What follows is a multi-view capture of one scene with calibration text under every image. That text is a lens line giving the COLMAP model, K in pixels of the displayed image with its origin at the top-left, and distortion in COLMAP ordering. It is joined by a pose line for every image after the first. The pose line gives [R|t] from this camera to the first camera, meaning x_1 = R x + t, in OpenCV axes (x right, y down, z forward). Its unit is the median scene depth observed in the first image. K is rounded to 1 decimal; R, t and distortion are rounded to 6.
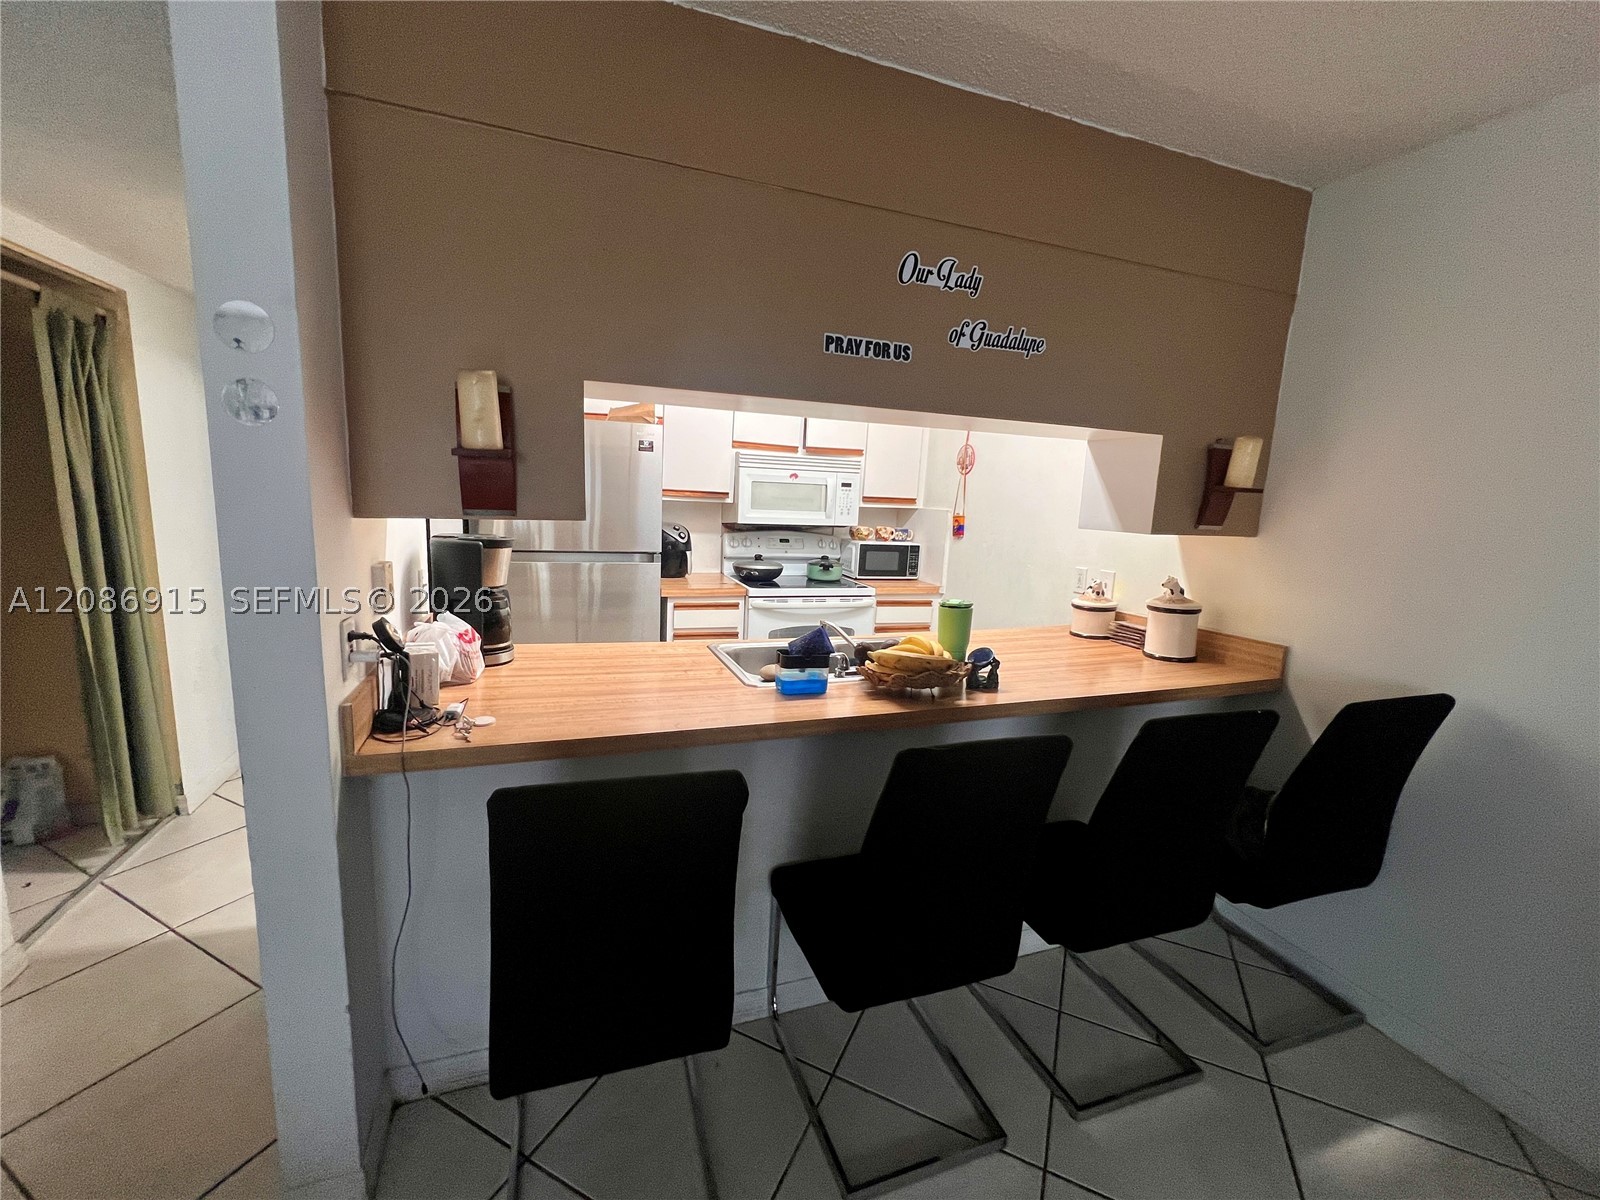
lens RADIAL K [[650.6, 0, 791.6], [0, 650.6, 595.3], [0, 0, 1]] dist [0.003008, 0.000303]
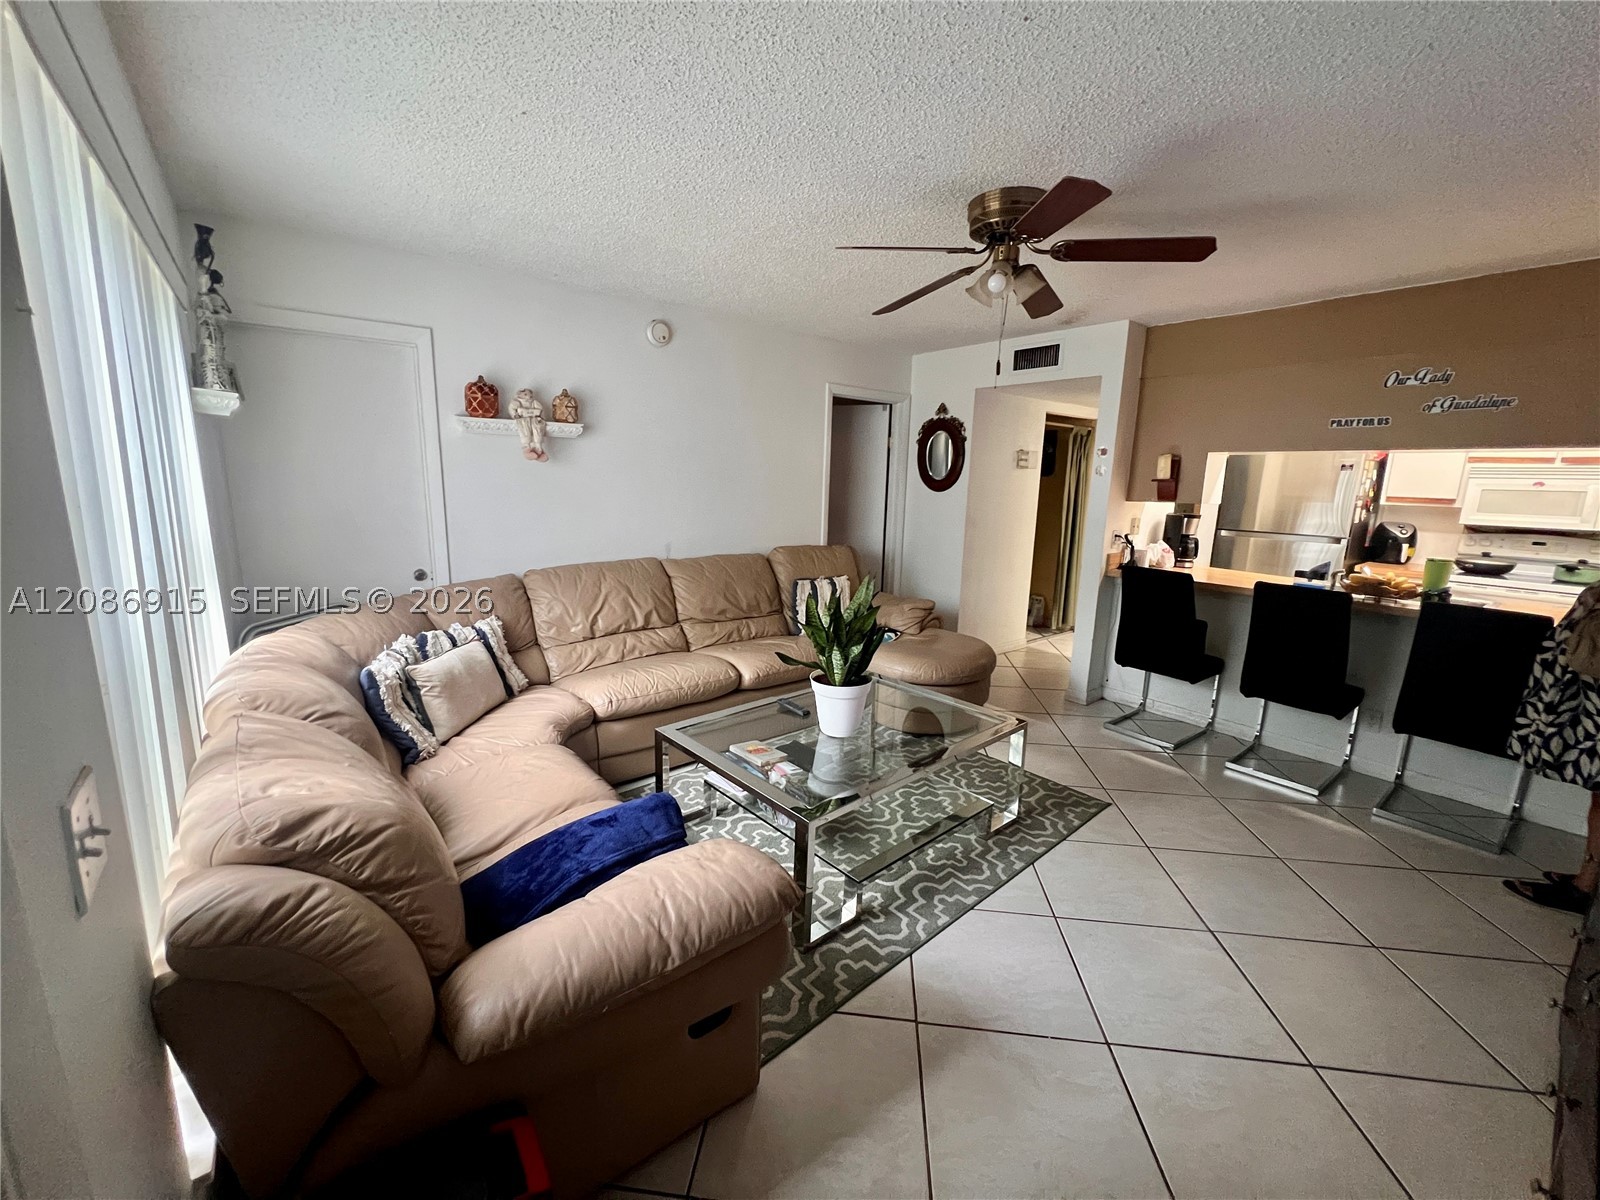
lens RADIAL K [[643.1, 0, 796.5], [0, 643.1, 601.1], [0, 0, 1]] dist [-0.000828, 0.000666]
pose [[0.330552, 0.145147, -0.932560, 1.433460], [-0.160424, 0.982365, 0.096036, 0.253053], [0.930053, 0.117860, 0.348008, -1.232544]]
